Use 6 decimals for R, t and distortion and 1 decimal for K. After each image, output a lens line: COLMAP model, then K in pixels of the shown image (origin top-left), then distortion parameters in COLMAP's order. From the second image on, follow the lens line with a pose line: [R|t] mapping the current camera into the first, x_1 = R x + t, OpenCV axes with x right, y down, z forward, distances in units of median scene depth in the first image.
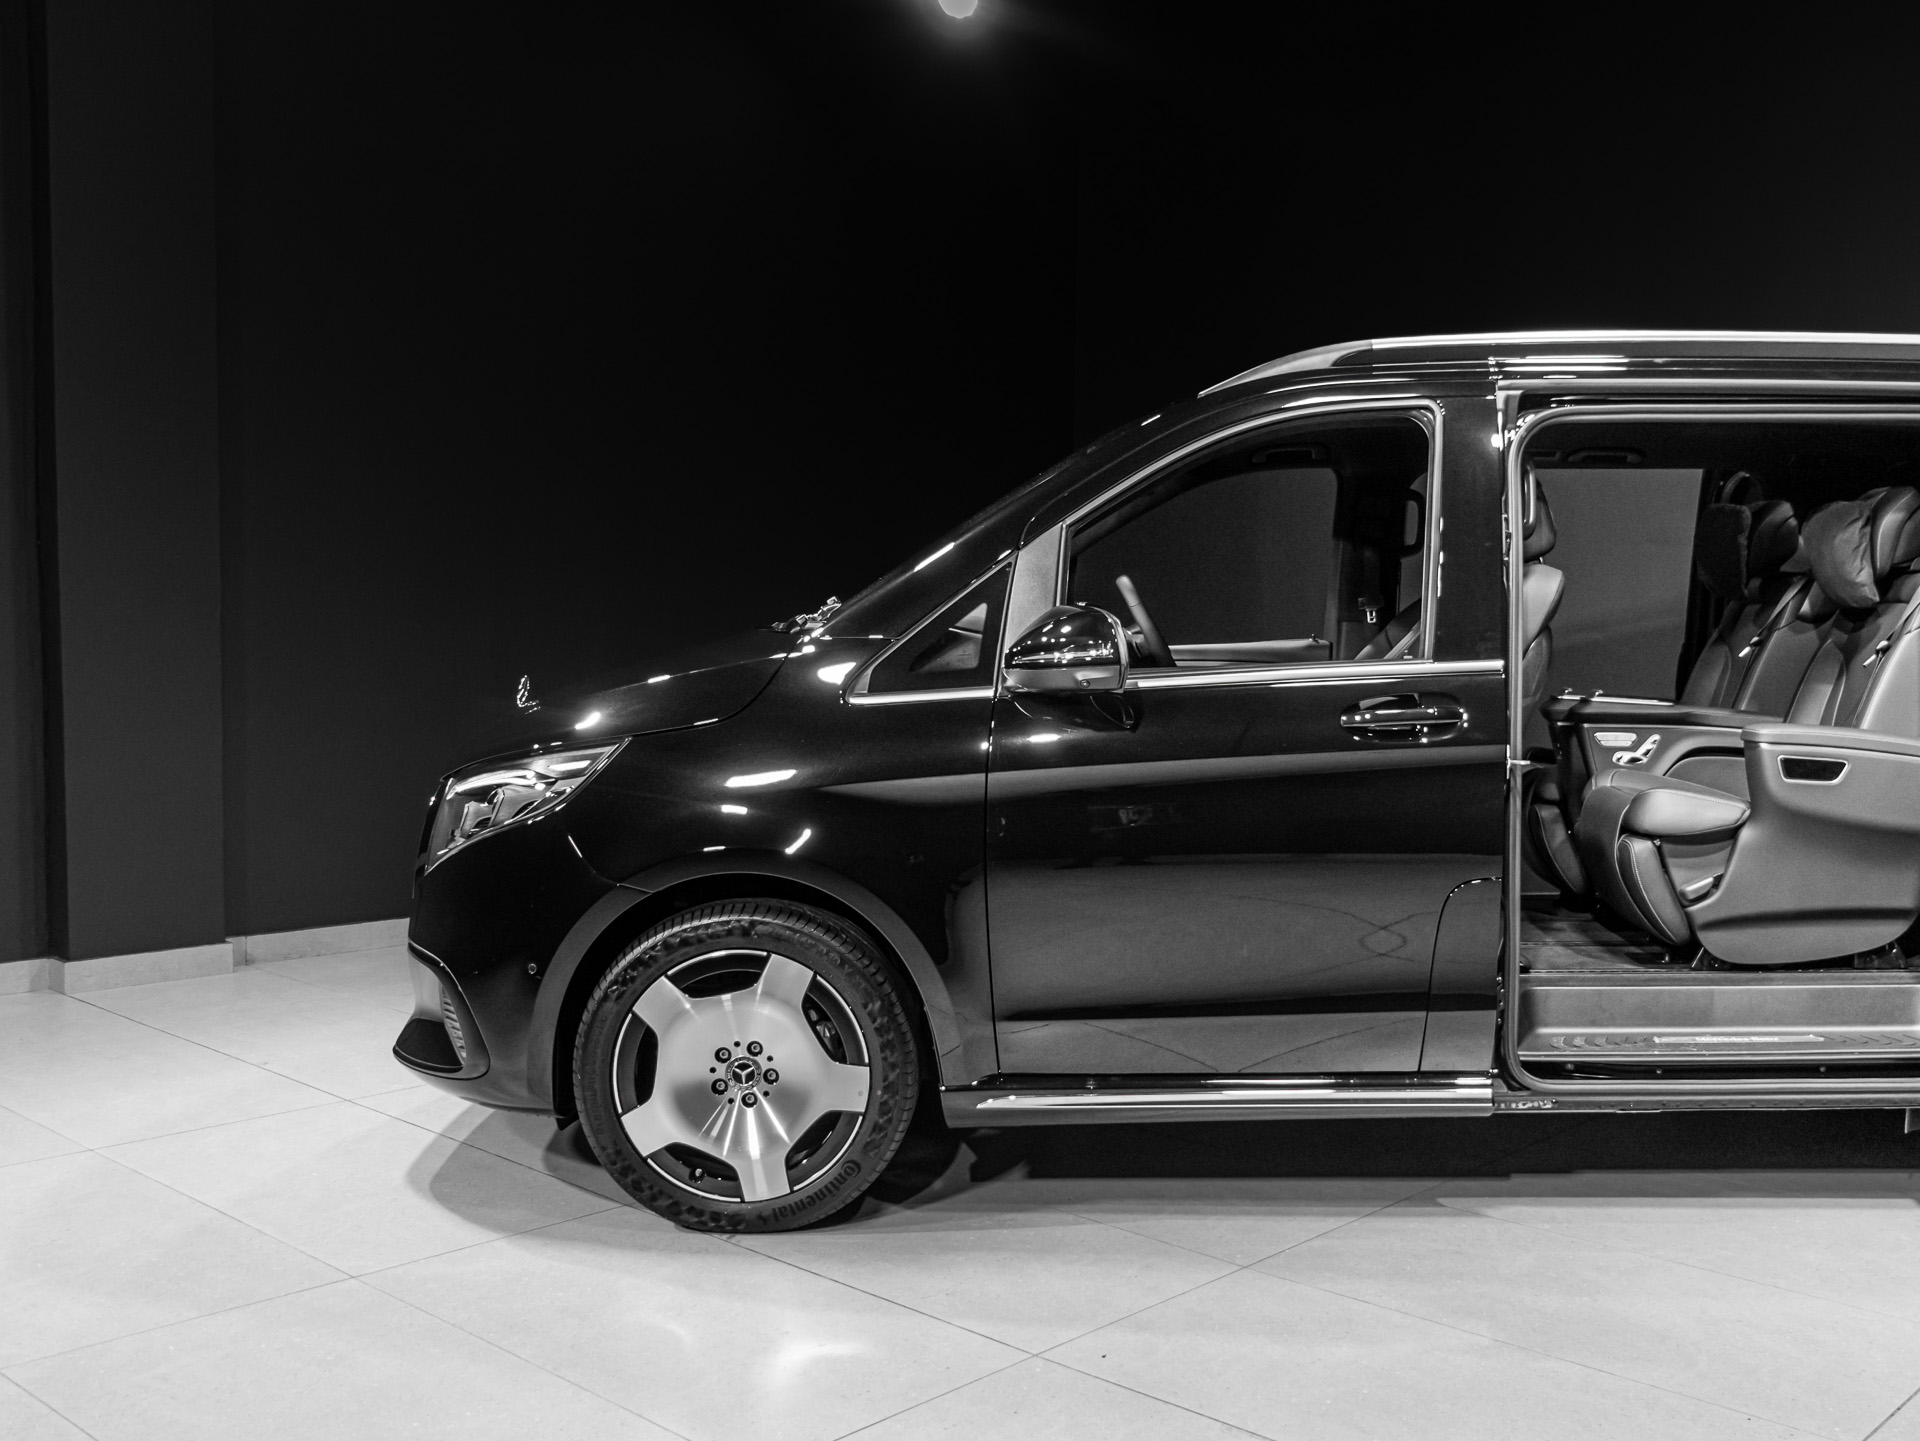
lens RADIAL K [[1892.0, 0, 1137.0], [0, 1892.0, 730.0], [0, 0, 1]] dist [0.014797, 0.000000]
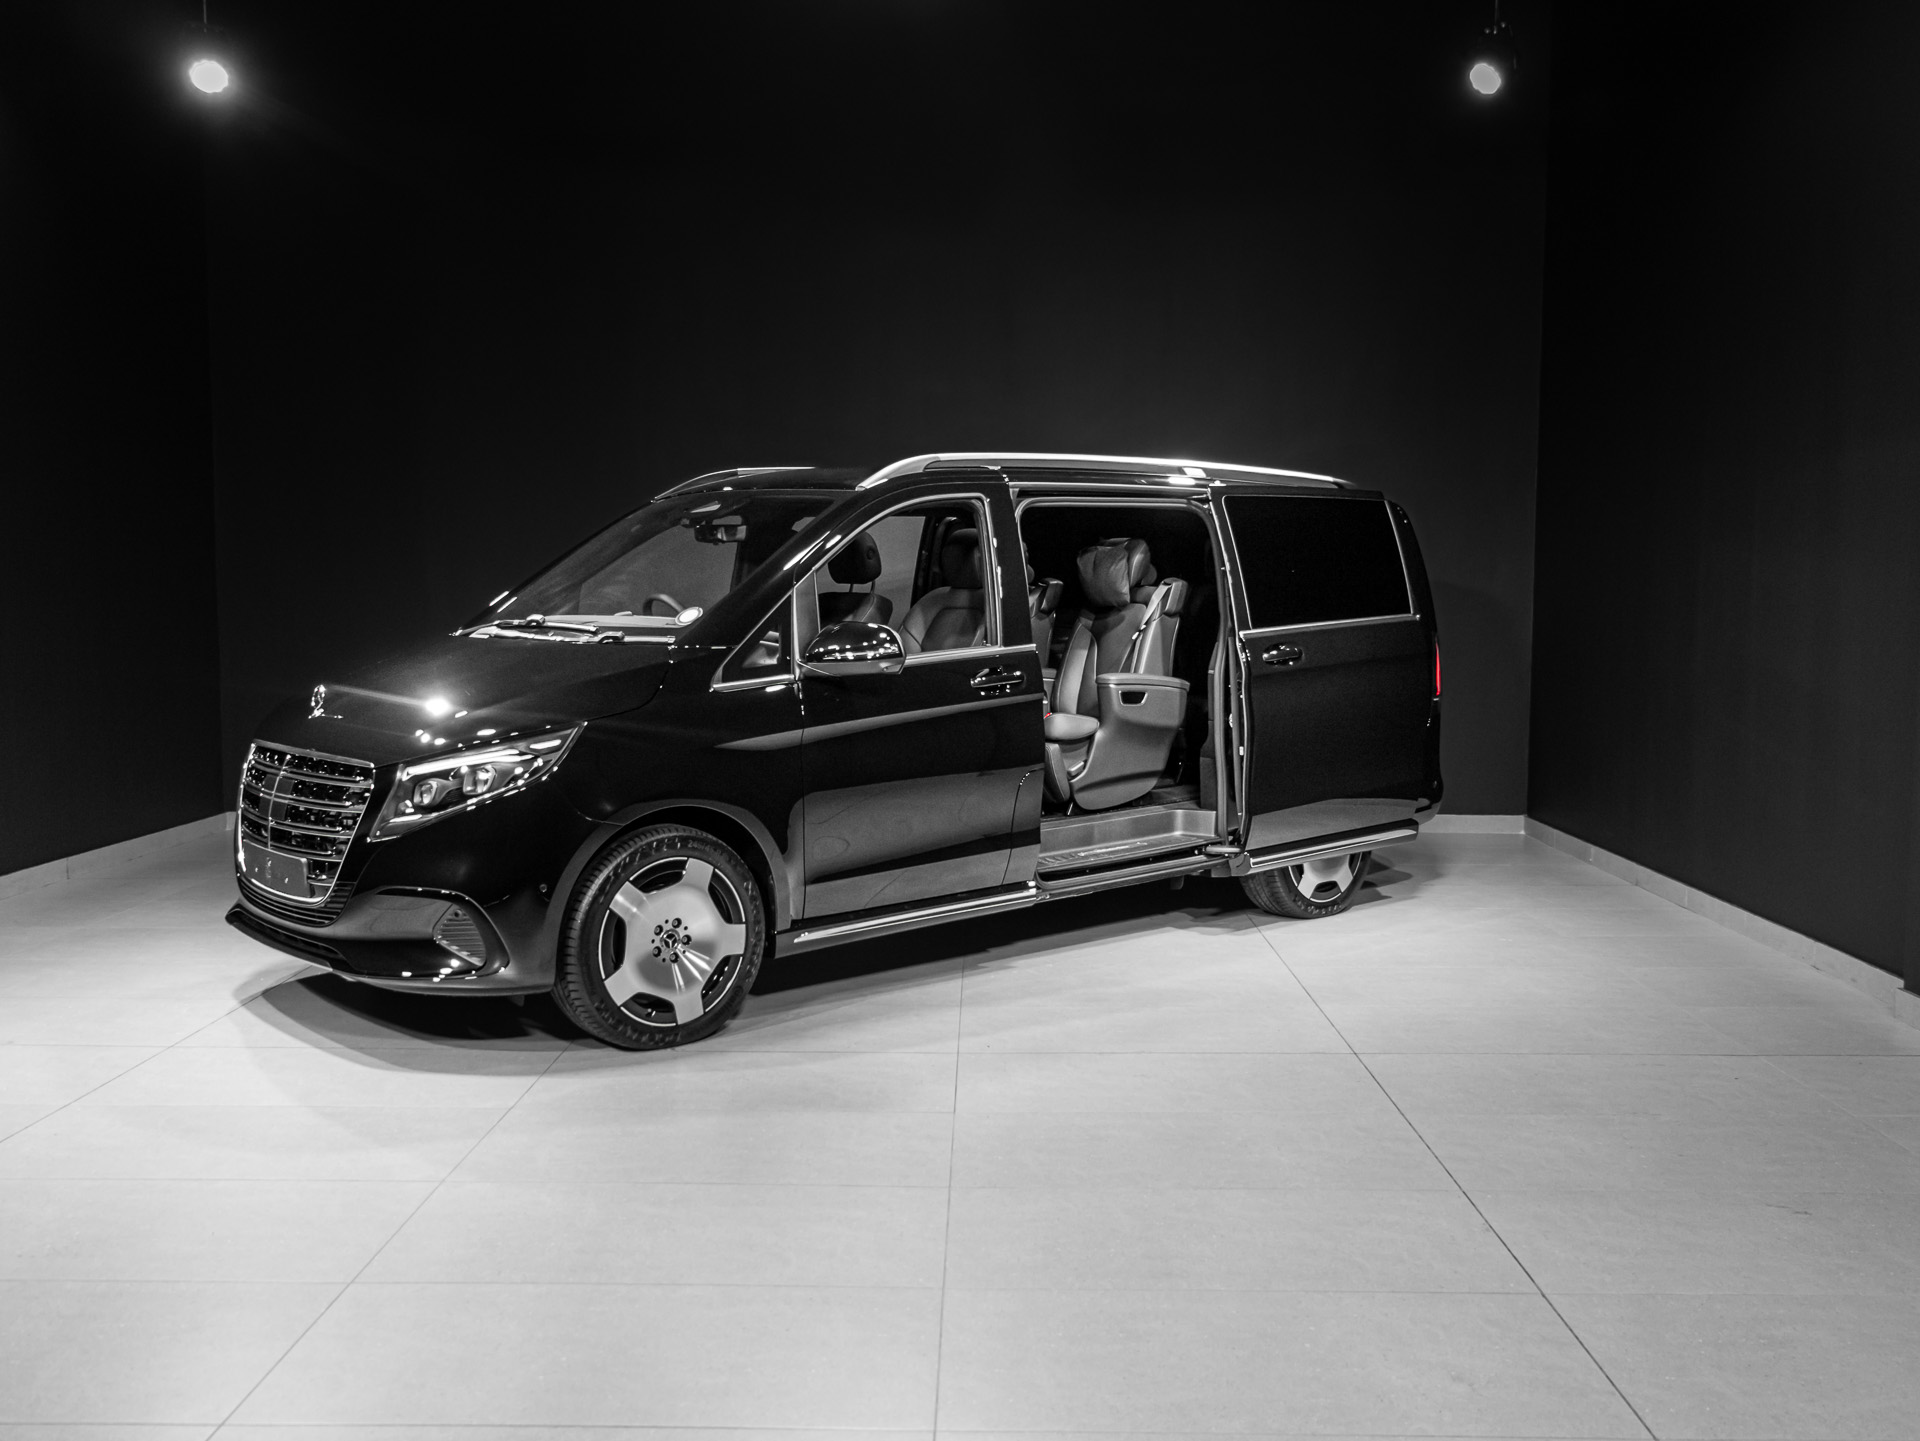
lens RADIAL K [[1740.4, 0, 932.1], [0, 1740.4, 736.8], [0, 0, 1]] dist [0.008919, 0.000000]
pose [[0.779789, -0.071211, 0.621980, -0.889946], [0.051510, 0.997439, 0.049619, -0.036589], [-0.623920, -0.006654, 0.781460, -0.201504]]
